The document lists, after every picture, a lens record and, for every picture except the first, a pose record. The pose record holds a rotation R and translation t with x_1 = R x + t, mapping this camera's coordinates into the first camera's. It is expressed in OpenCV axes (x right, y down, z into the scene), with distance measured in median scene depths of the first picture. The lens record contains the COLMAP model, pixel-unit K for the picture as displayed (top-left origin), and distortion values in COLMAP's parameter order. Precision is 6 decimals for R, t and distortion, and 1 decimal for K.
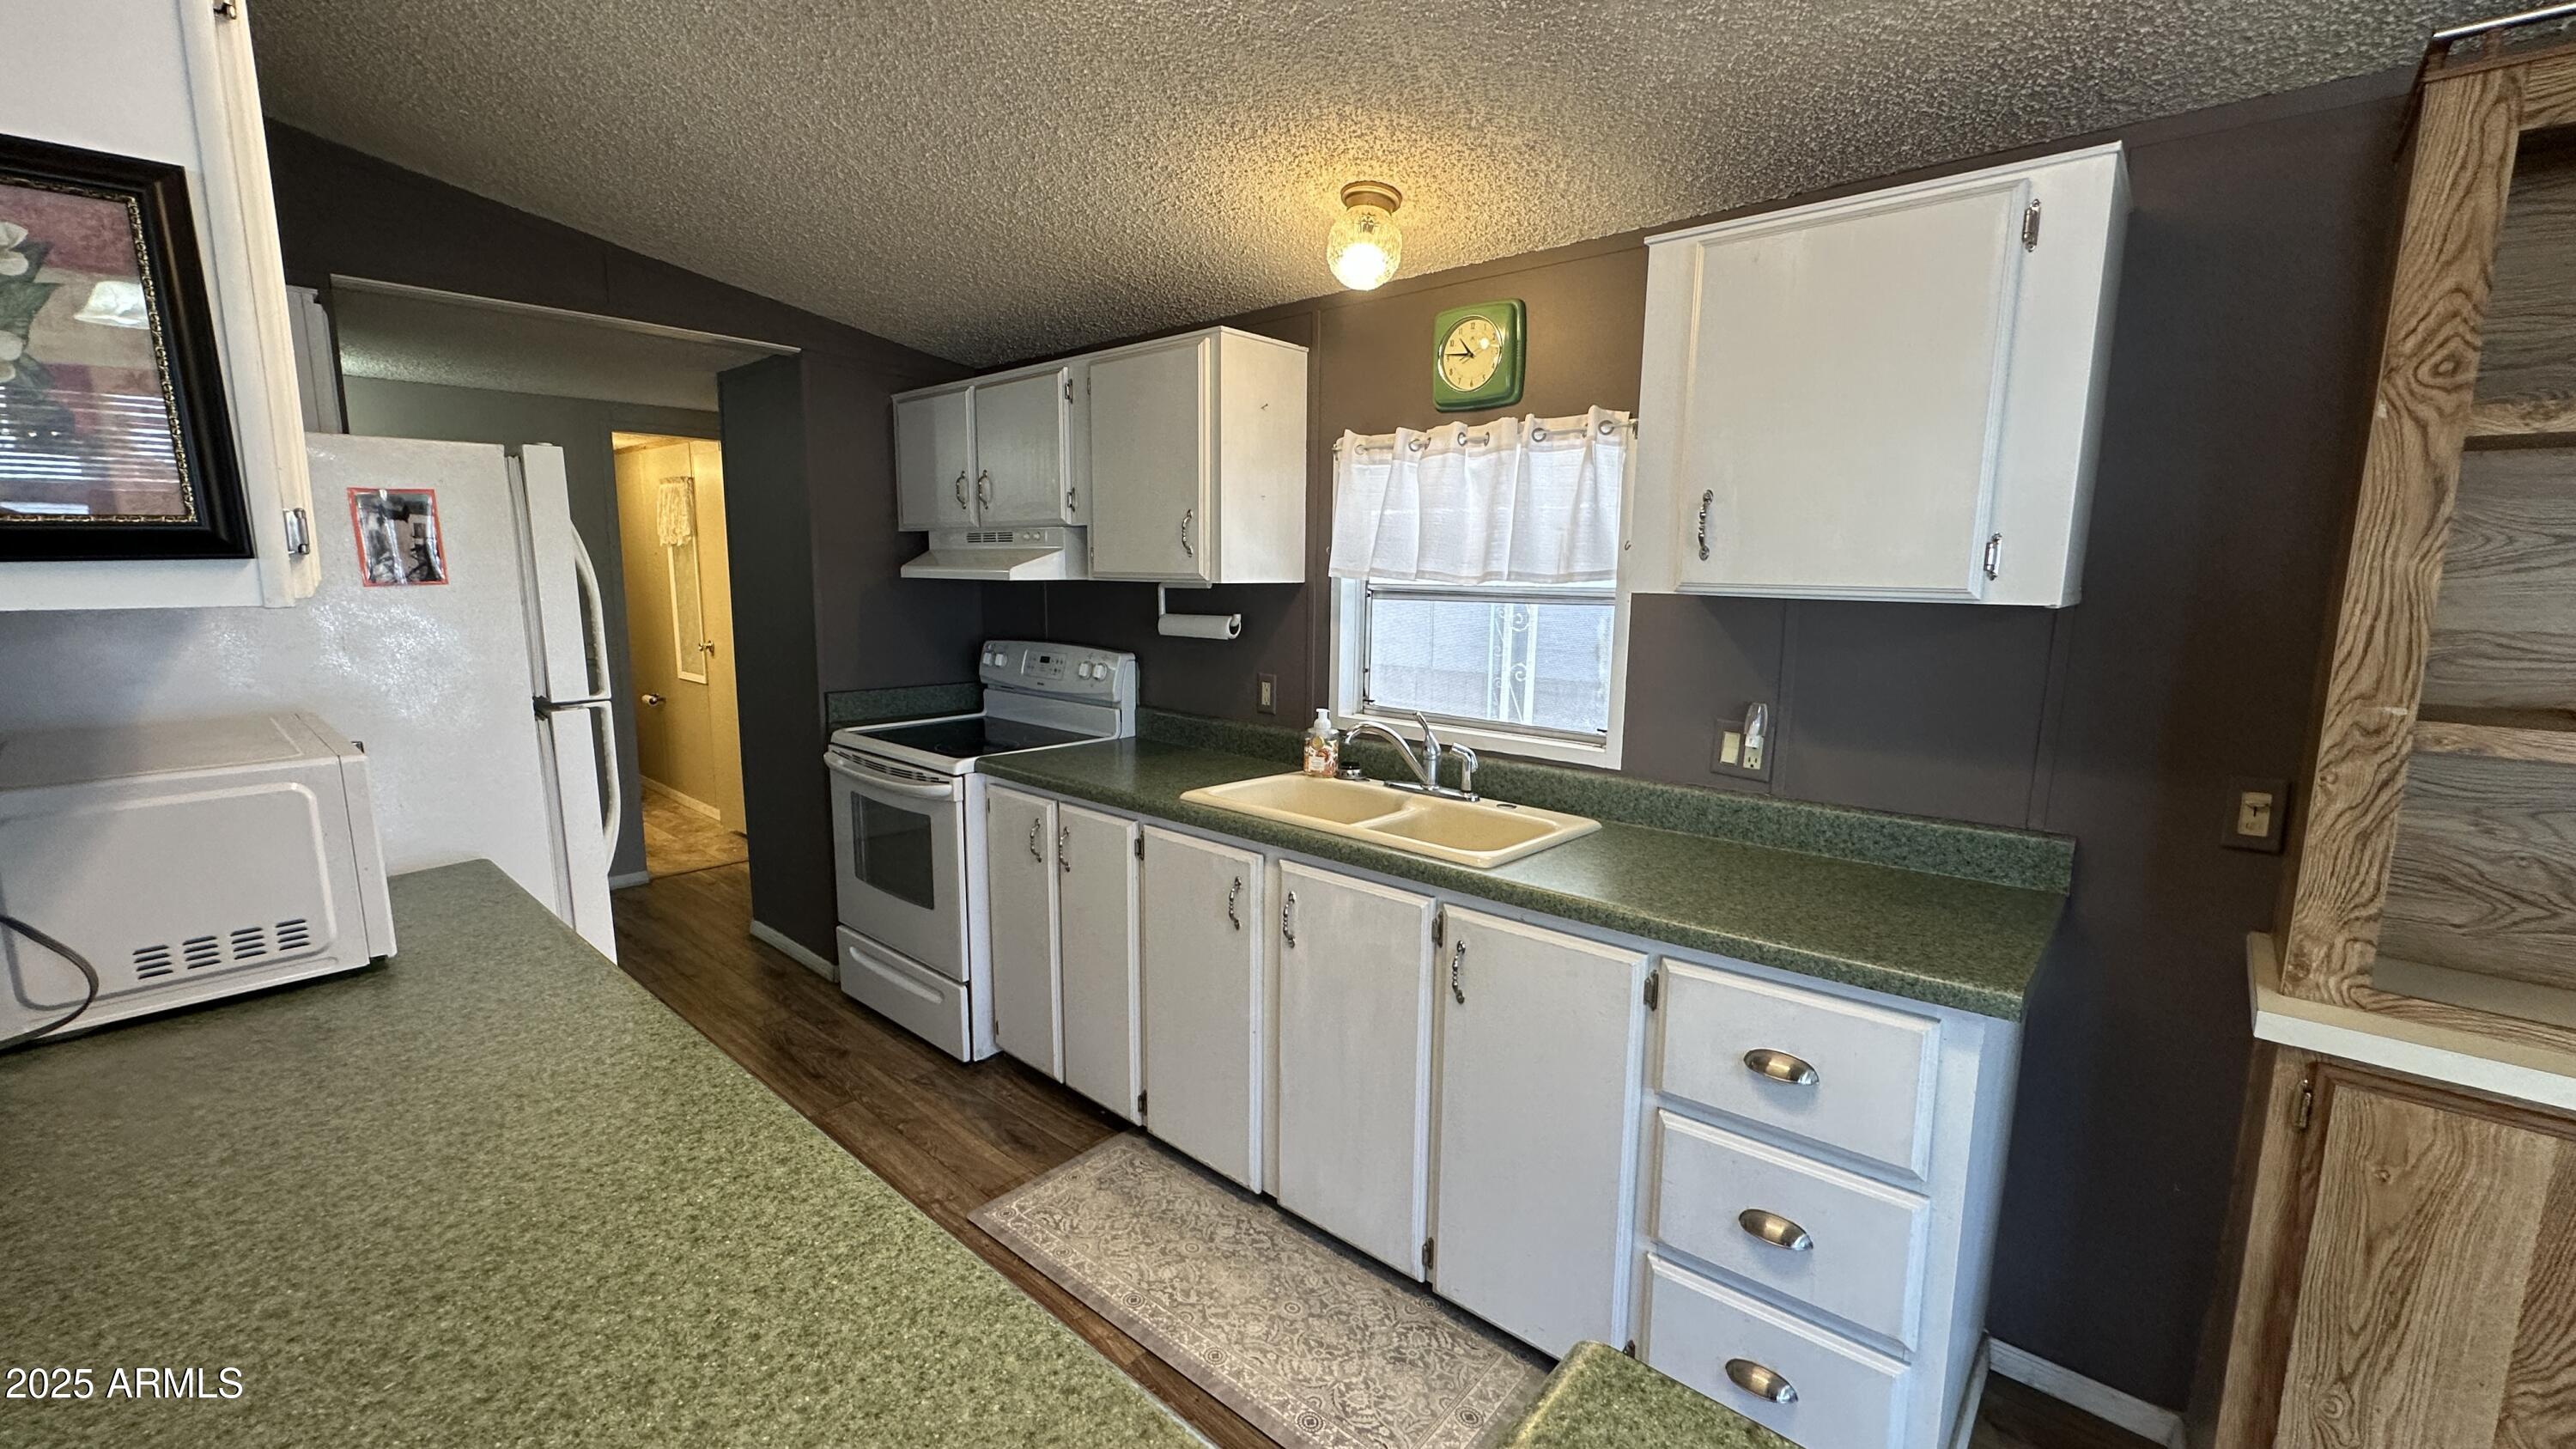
lens RADIAL K [[1033.9, 0, 1287.7], [0, 1033.9, 721.9], [0, 0, 1]] dist [-0.000024, -0.000124]
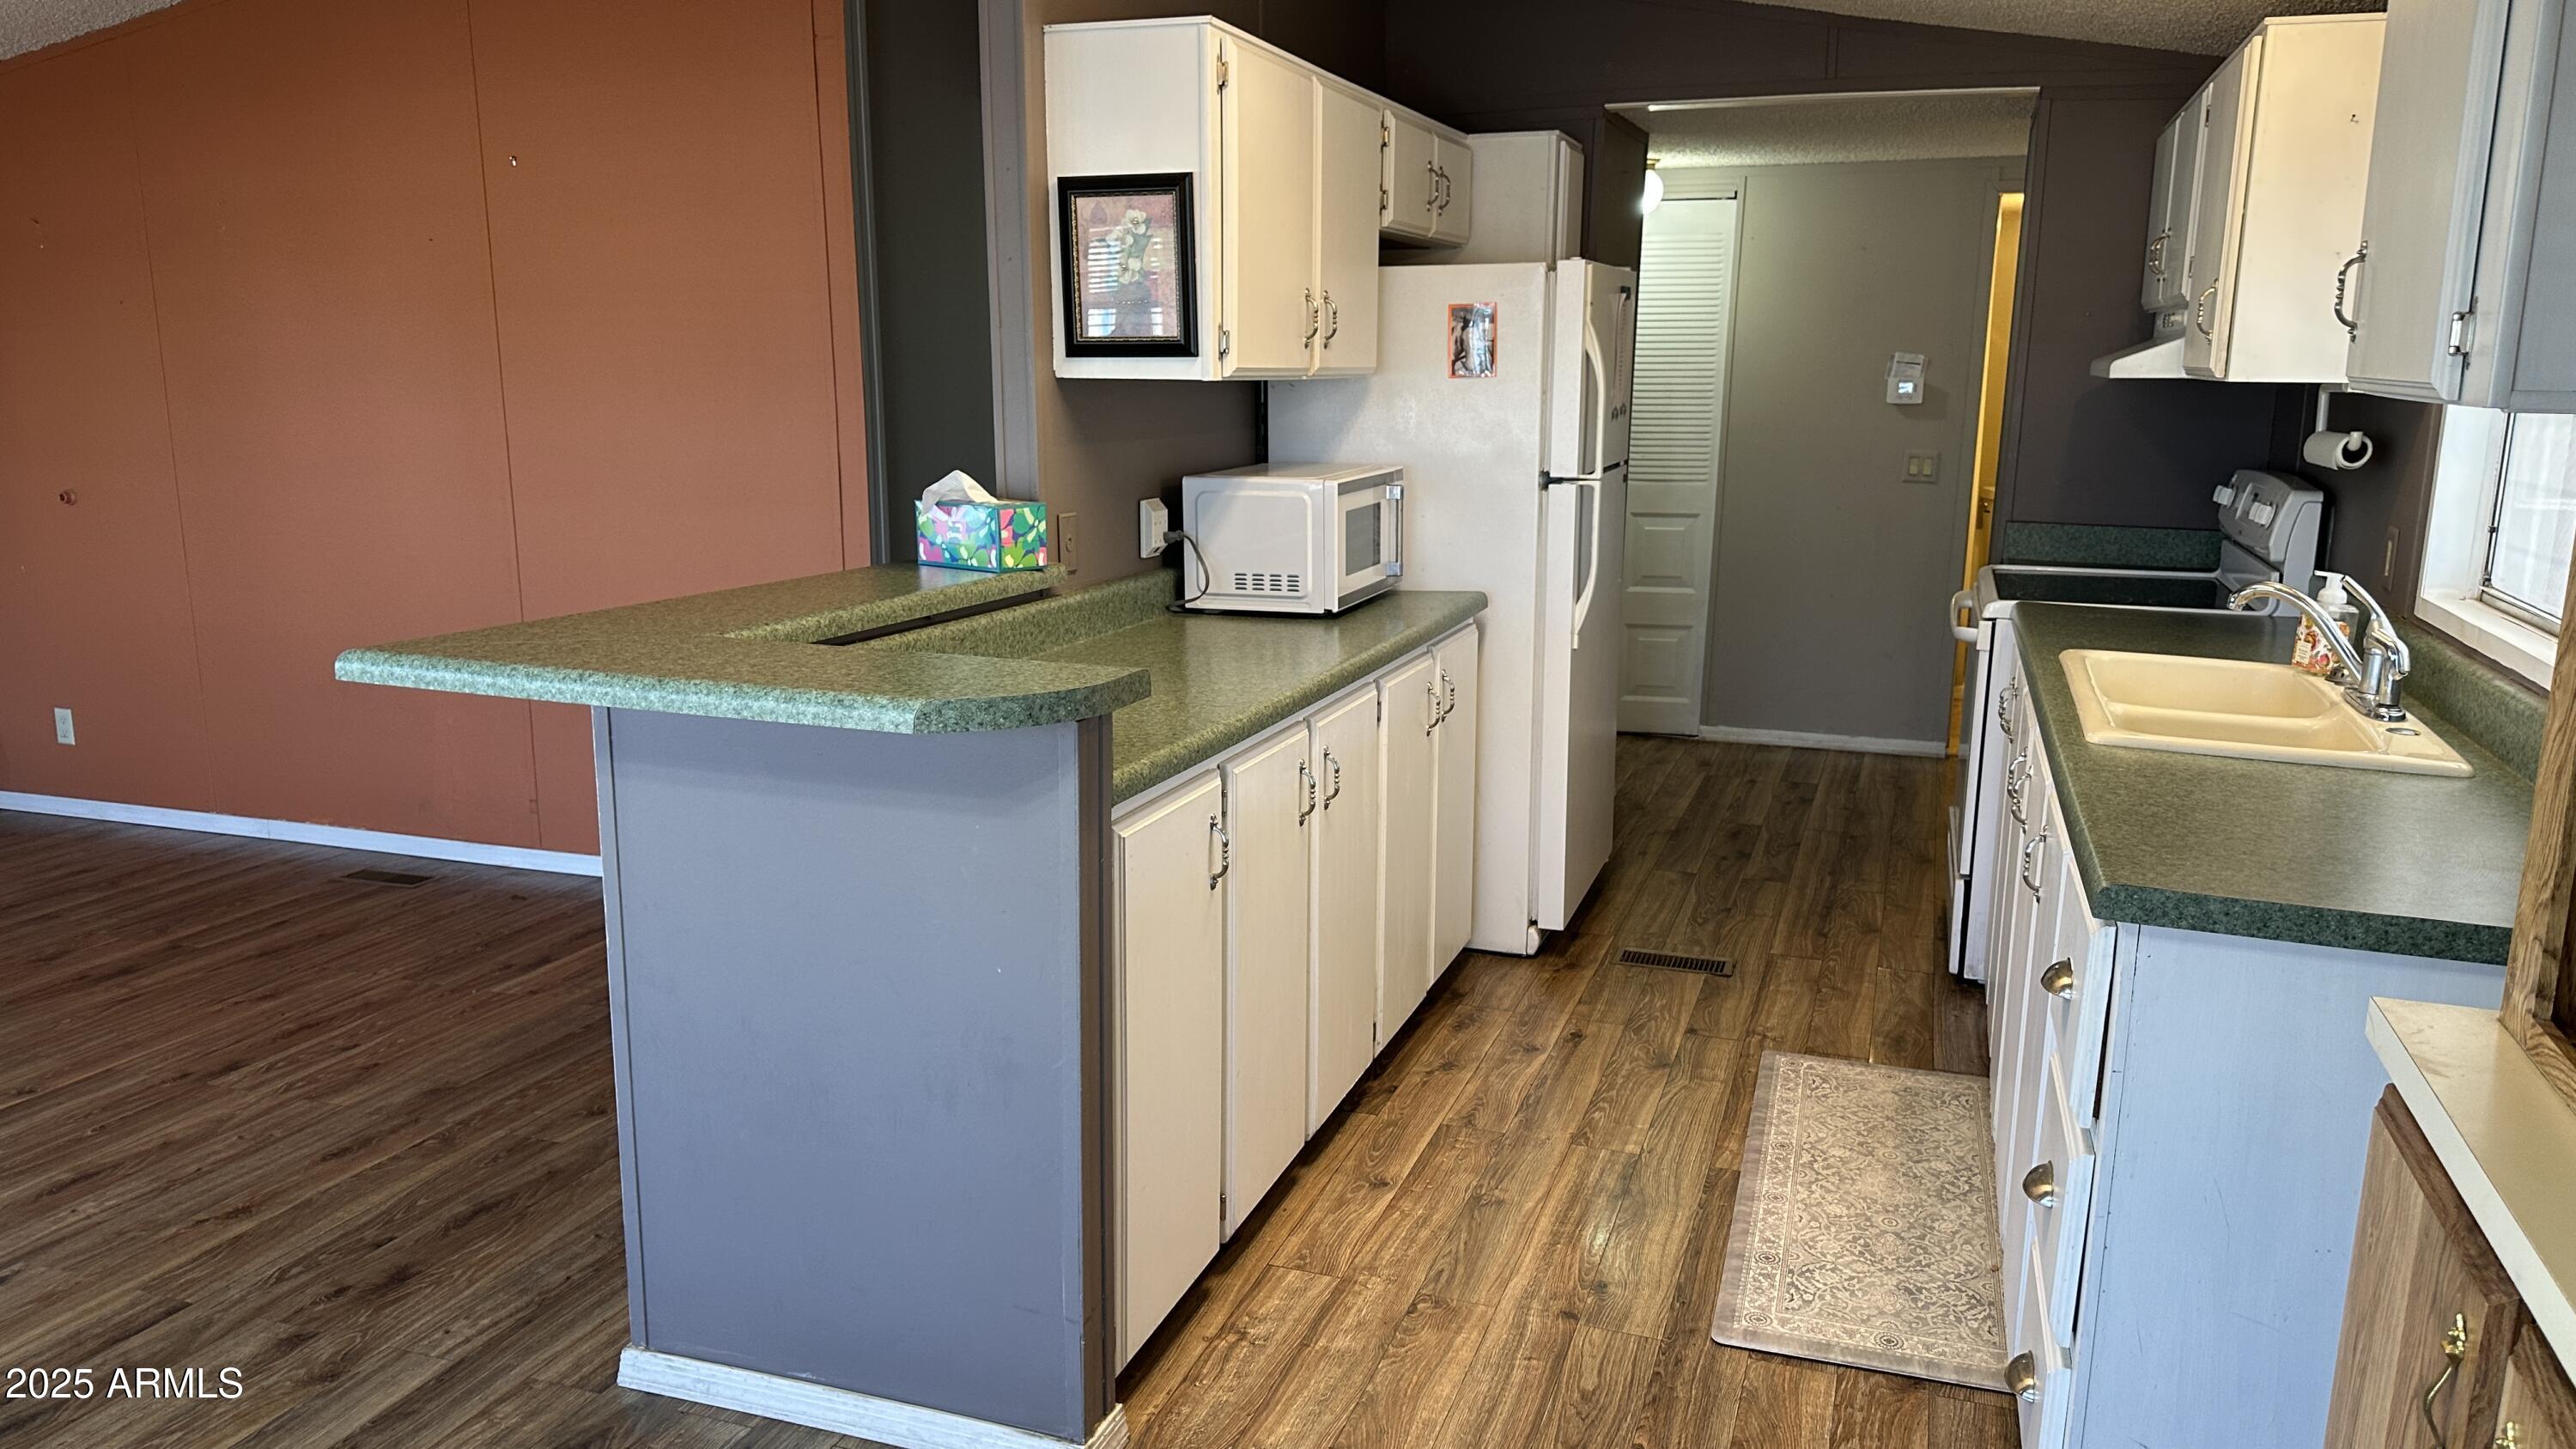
lens RADIAL K [[1821.7, 0, 1290.1], [0, 1821.7, 735.8], [0, 0, 1]] dist [0.104192, -0.142463]
pose [[0.376111, 0.181849, -0.908555, 1.163113], [-0.141009, 0.980364, 0.137849, 0.026302], [0.915782, 0.076268, 0.394368, -0.102019]]
